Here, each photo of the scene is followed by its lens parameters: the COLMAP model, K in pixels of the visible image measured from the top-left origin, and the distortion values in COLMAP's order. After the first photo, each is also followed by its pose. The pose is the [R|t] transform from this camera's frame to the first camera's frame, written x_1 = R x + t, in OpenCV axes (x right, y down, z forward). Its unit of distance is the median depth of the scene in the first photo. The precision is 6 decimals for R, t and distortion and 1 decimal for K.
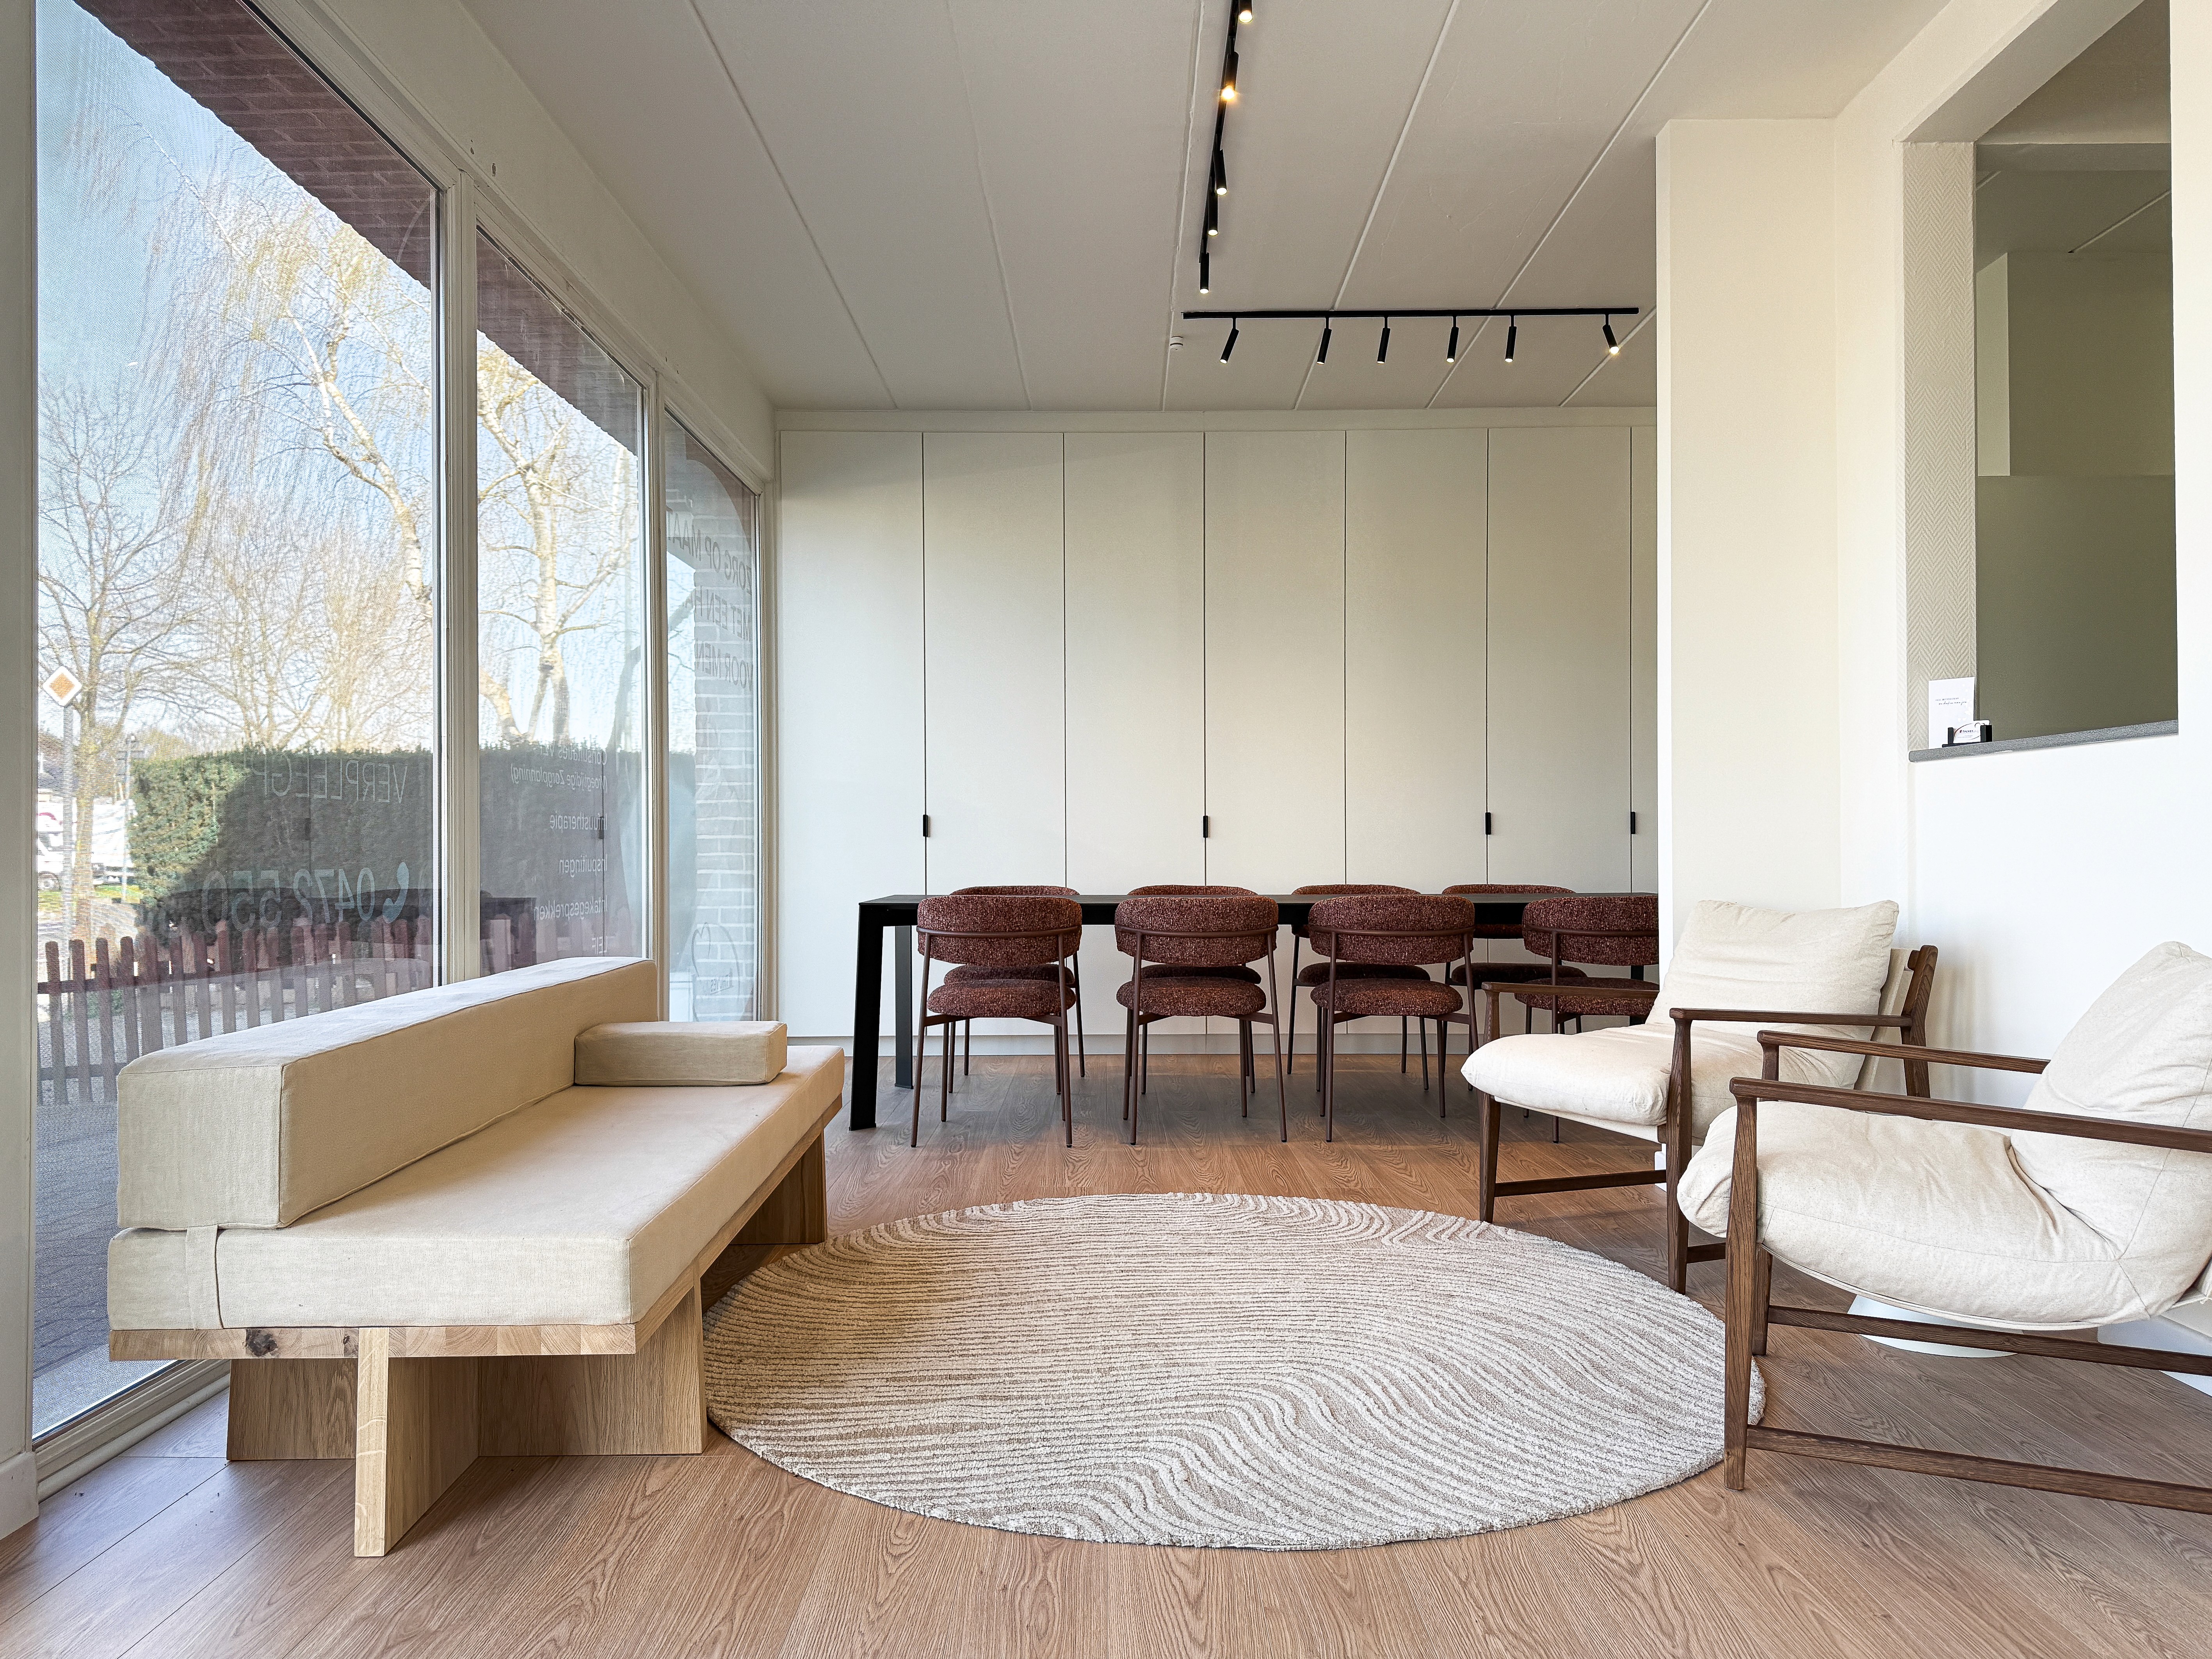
lens RADIAL K [[1548.9, 0, 1119.6], [0, 1548.9, 832.6], [0, 0, 1]] dist [0.073763, -0.112630]
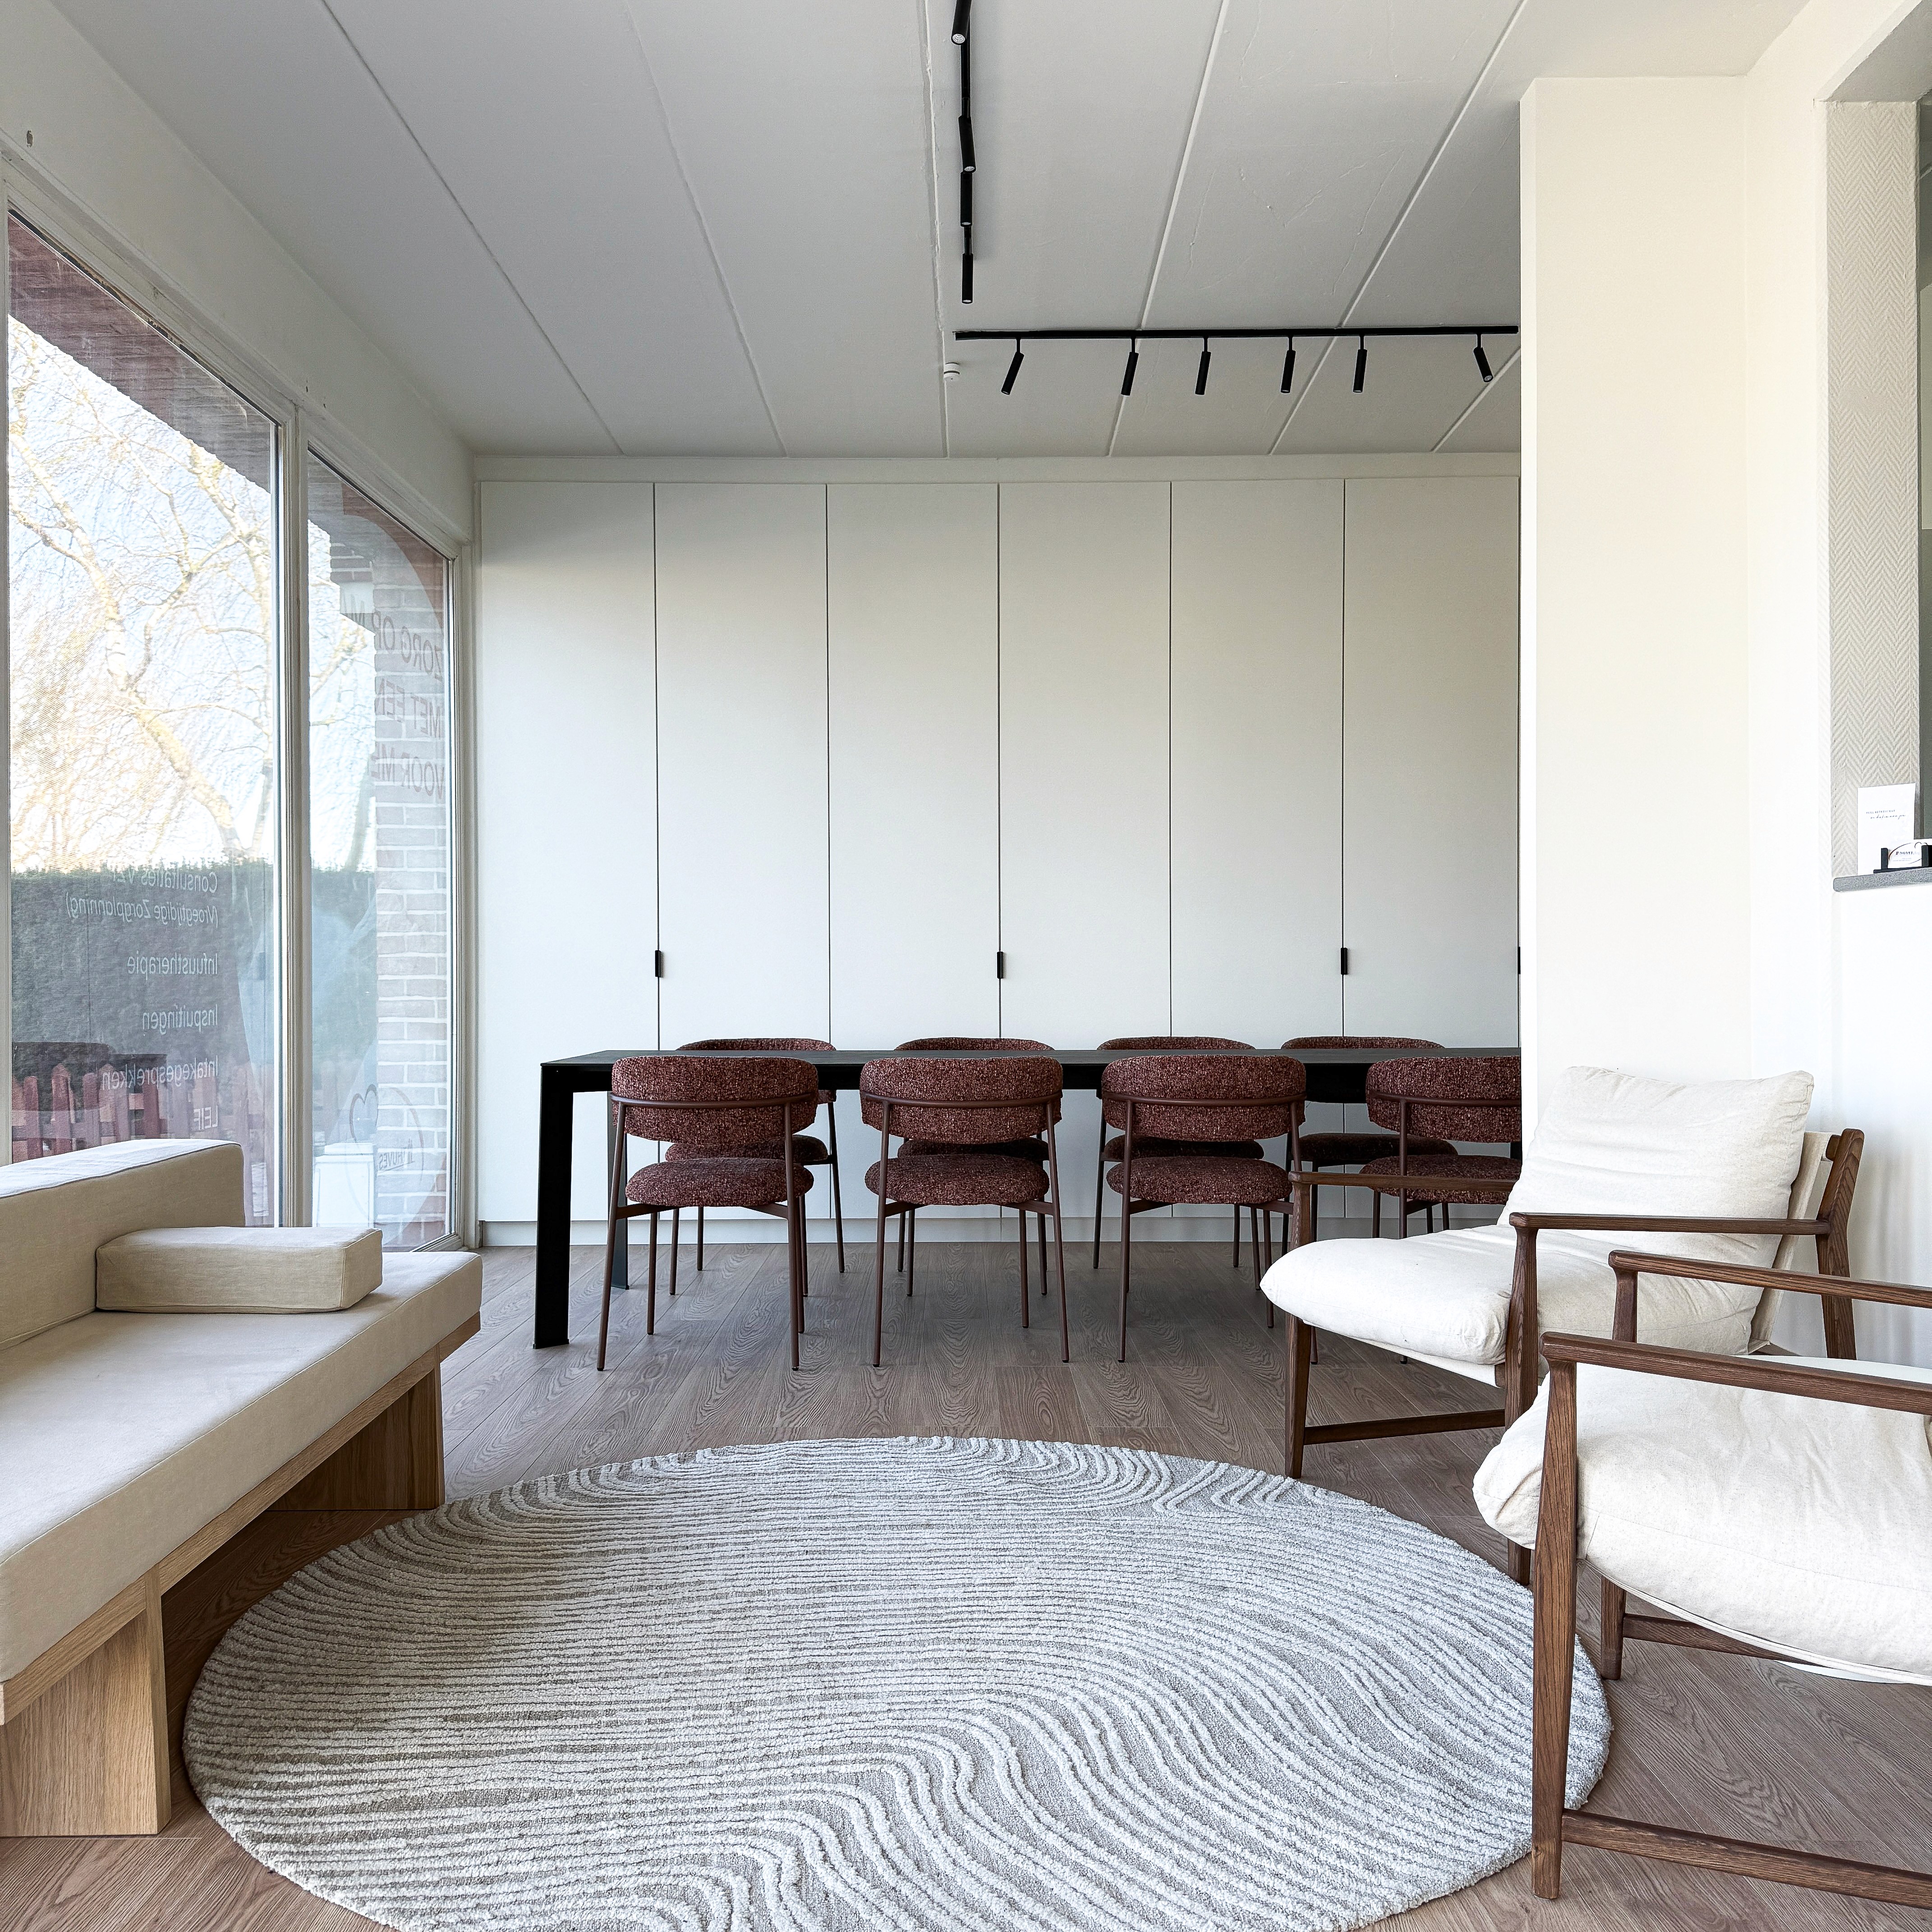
lens RADIAL K [[1791.8, 0, 966.0], [0, 1791.8, 966.0], [0, 0, 1]] dist [0.060895, -0.088345]
pose [[0.999981, -0.000101, -0.006189, 0.084591], [0.000117, 0.999997, 0.002606, -0.011417], [0.006189, -0.002607, 0.999977, 0.103478]]
